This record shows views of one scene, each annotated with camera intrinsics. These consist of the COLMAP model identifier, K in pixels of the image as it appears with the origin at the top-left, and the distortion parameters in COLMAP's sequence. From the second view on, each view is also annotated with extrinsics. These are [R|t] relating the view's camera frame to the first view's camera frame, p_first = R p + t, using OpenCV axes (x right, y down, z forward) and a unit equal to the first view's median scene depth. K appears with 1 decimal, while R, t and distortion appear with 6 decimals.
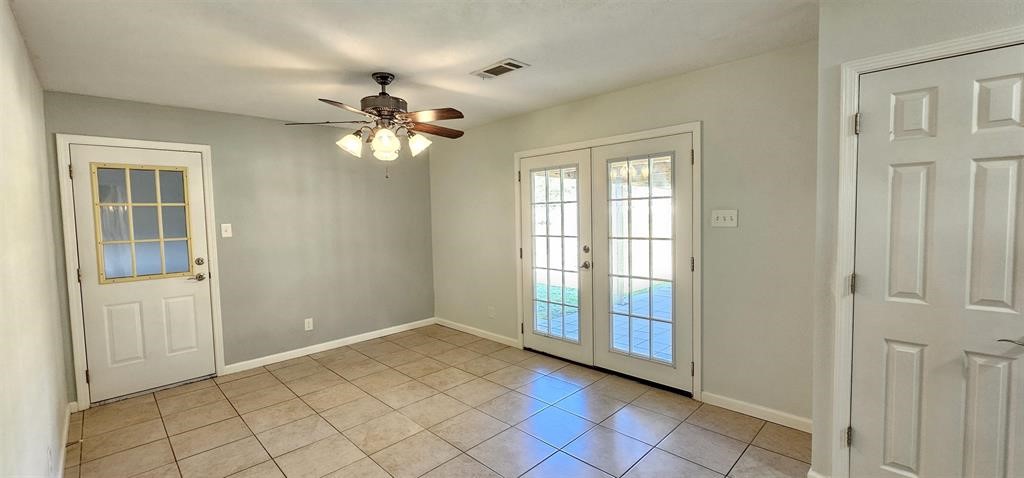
lens RADIAL K [[416.7, 0, 517.6], [0, 416.7, 234.9], [0, 0, 1]] dist [-0.000998, -0.000157]
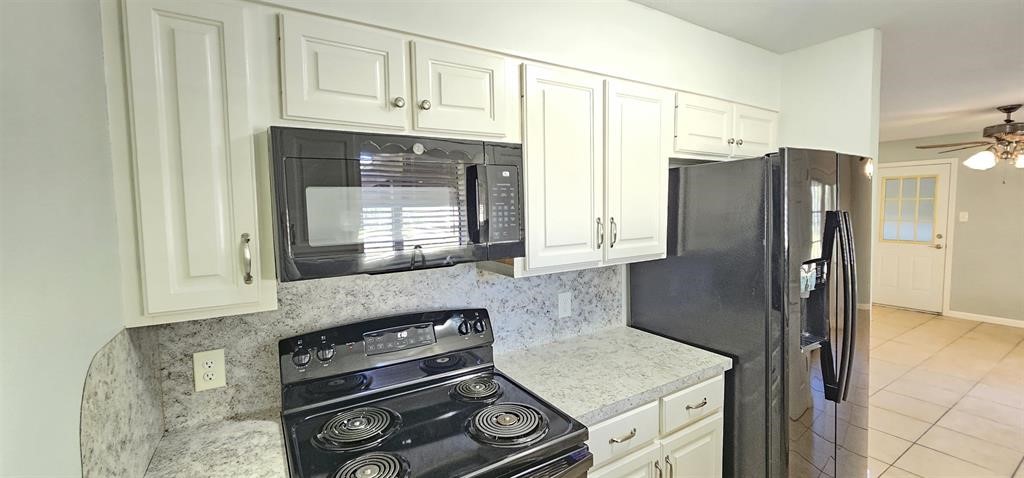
lens RADIAL K [[416.7, 0, 517.6], [0, 416.7, 234.9], [0, 0, 1]] dist [-0.000998, -0.000157]
pose [[-0.222269, 0.093078, -0.970532, 1.046234], [-0.040795, 0.993673, 0.104640, -0.037237], [0.974132, 0.062851, -0.217065, -0.169853]]
